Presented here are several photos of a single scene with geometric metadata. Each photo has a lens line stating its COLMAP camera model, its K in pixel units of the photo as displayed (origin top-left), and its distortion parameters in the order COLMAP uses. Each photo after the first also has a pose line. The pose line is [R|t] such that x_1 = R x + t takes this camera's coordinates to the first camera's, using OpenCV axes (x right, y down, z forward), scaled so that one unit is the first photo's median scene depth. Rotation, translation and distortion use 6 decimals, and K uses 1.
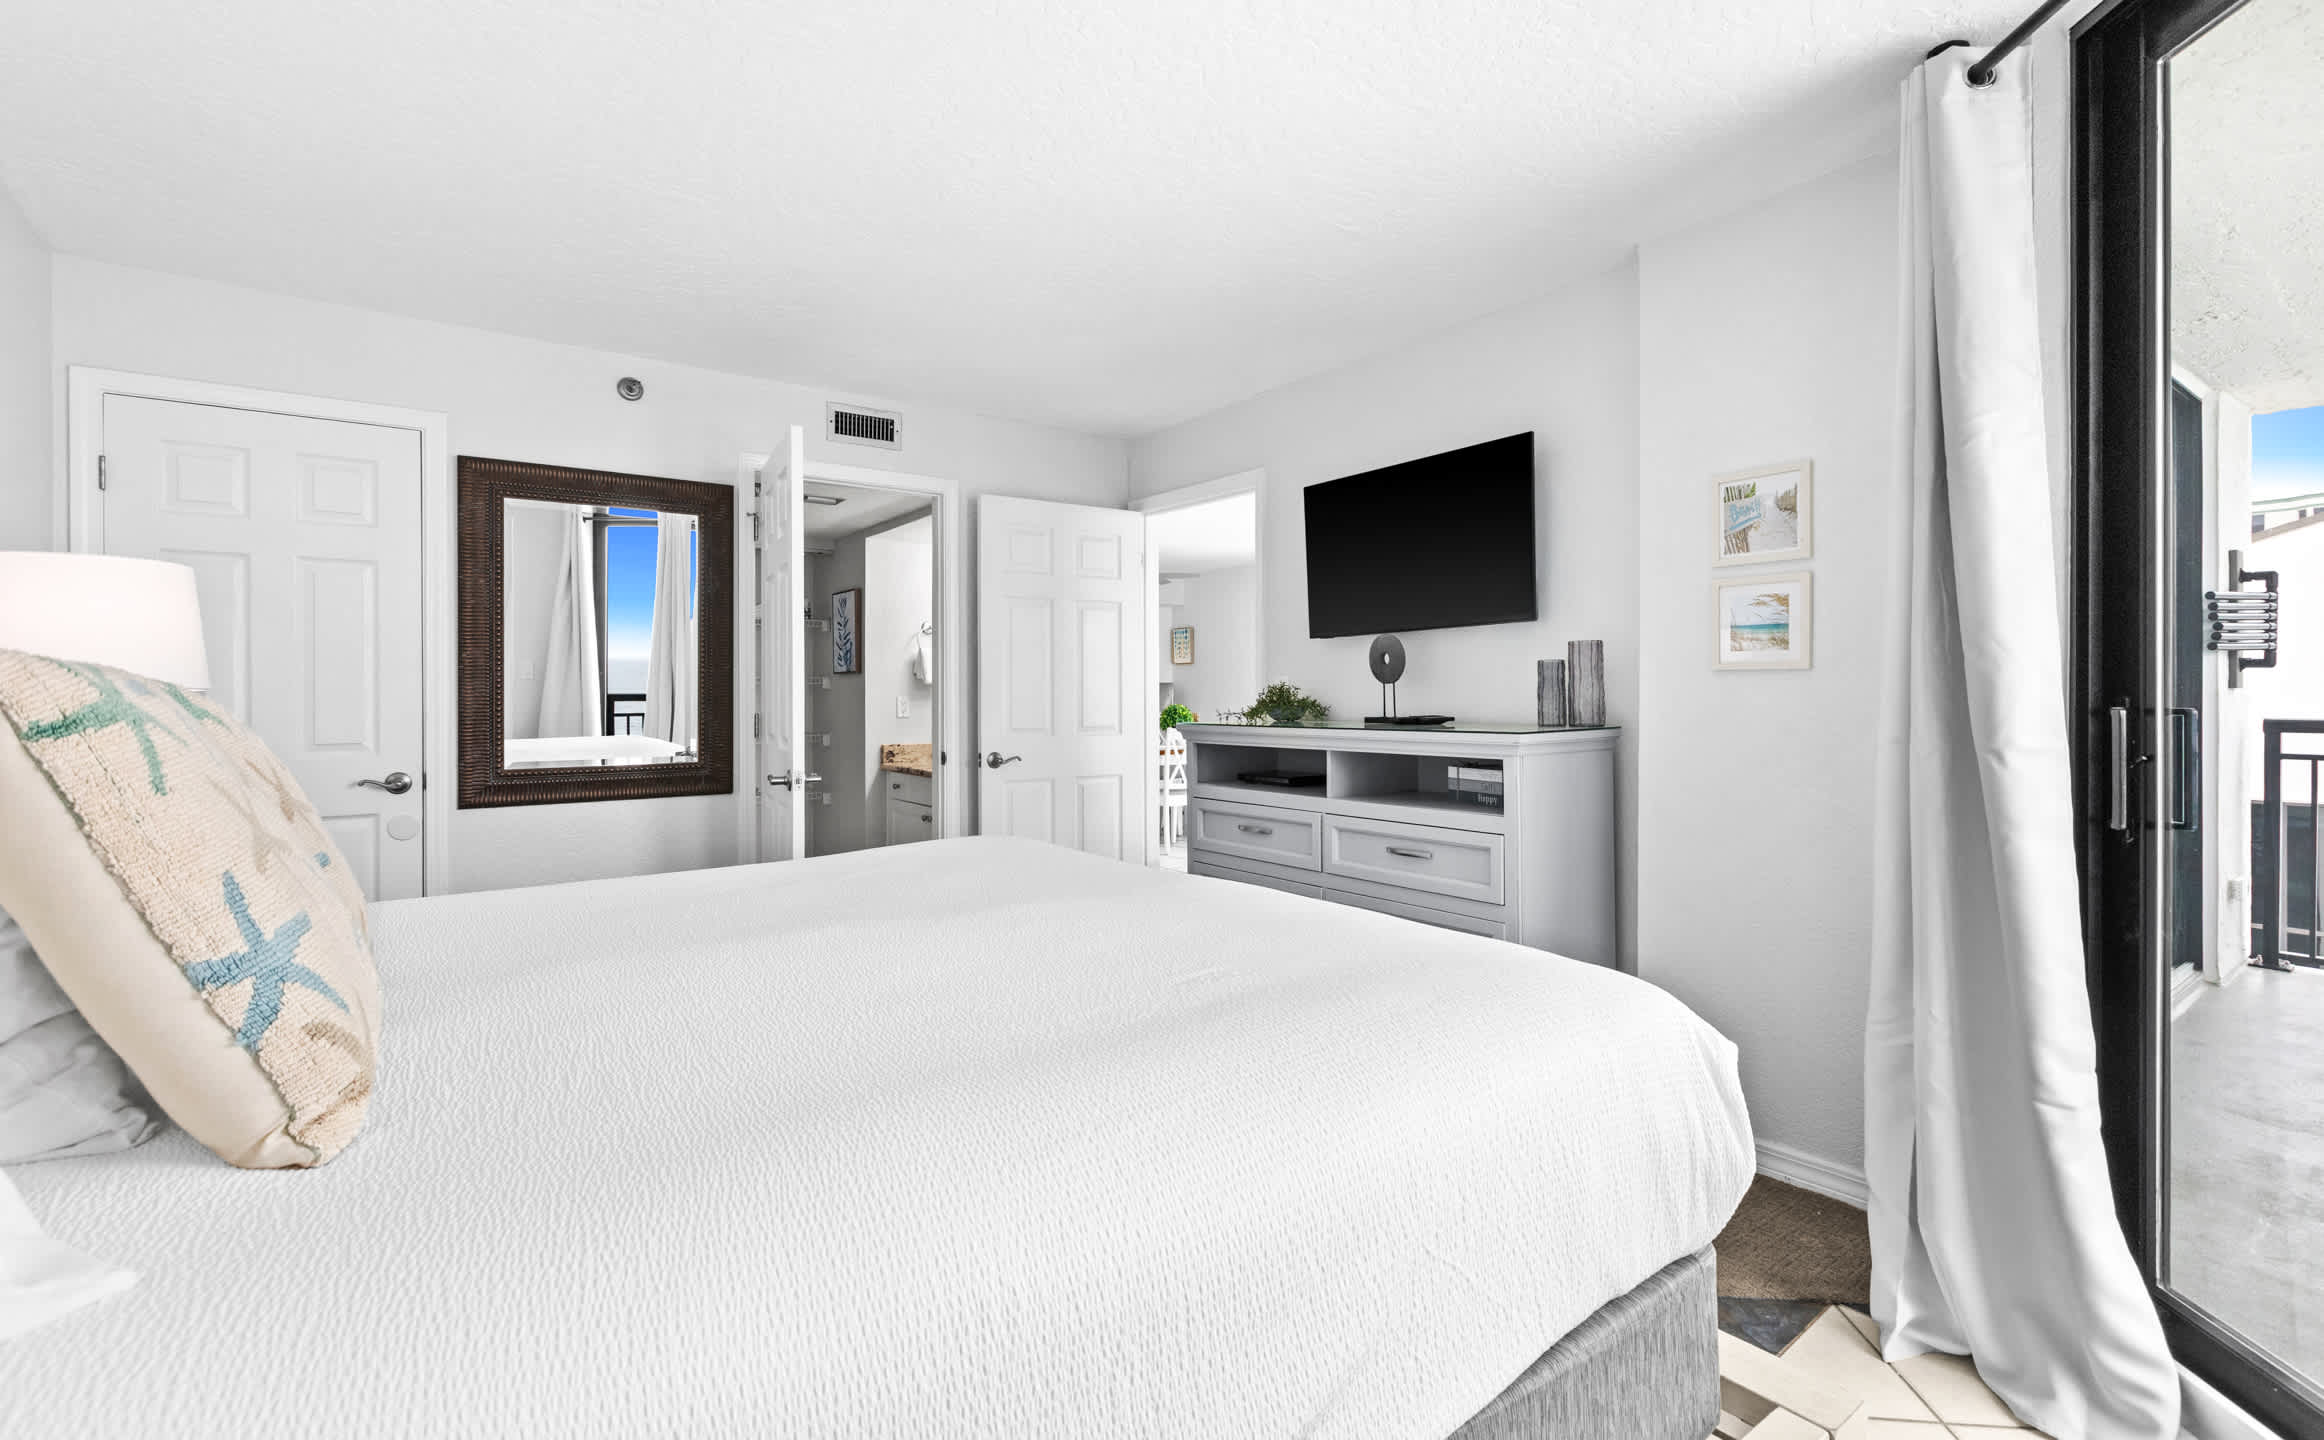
lens RADIAL K [[1064.2, 0, 1168.3], [0, 1064.2, 699.5], [0, 0, 1]] dist [-0.002533, 0.001196]
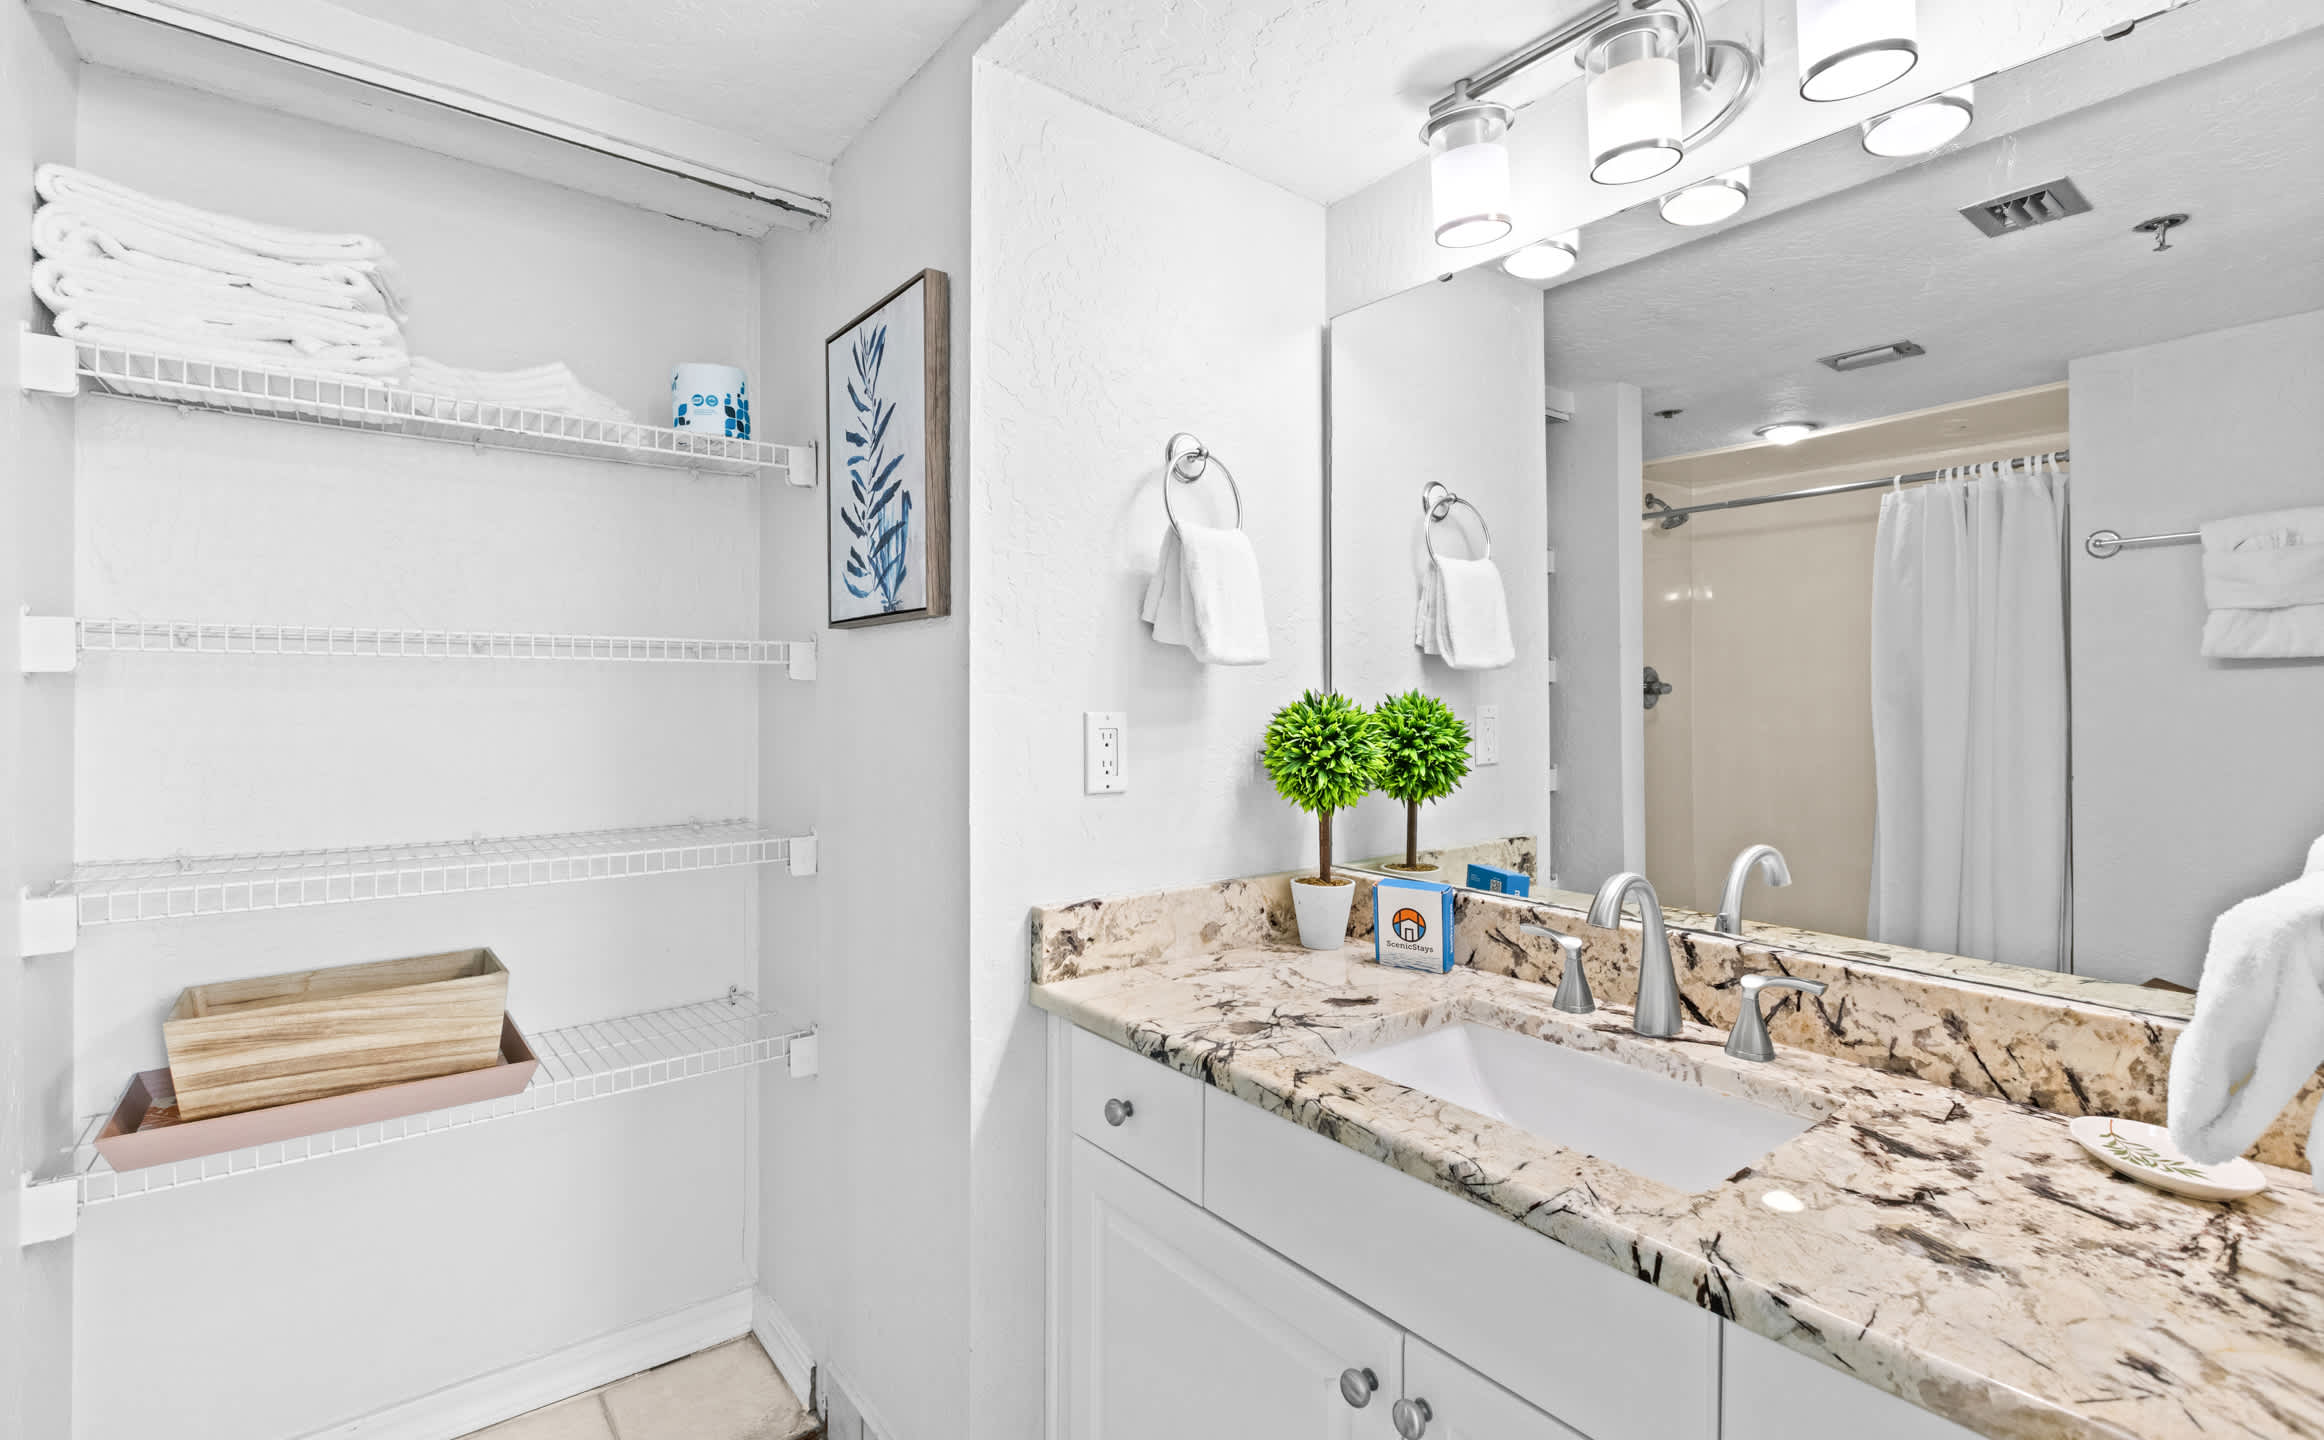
lens RADIAL K [[1064.2, 0, 1167.3], [0, 1064.2, 703.5], [0, 0, 1]] dist [-0.002533, 0.001196]
pose [[0.999581, 0.006498, 0.028207, -0.243649], [-0.006211, 0.999928, -0.010231, -0.001660], [-0.028272, 0.010052, 0.999550, 0.748450]]
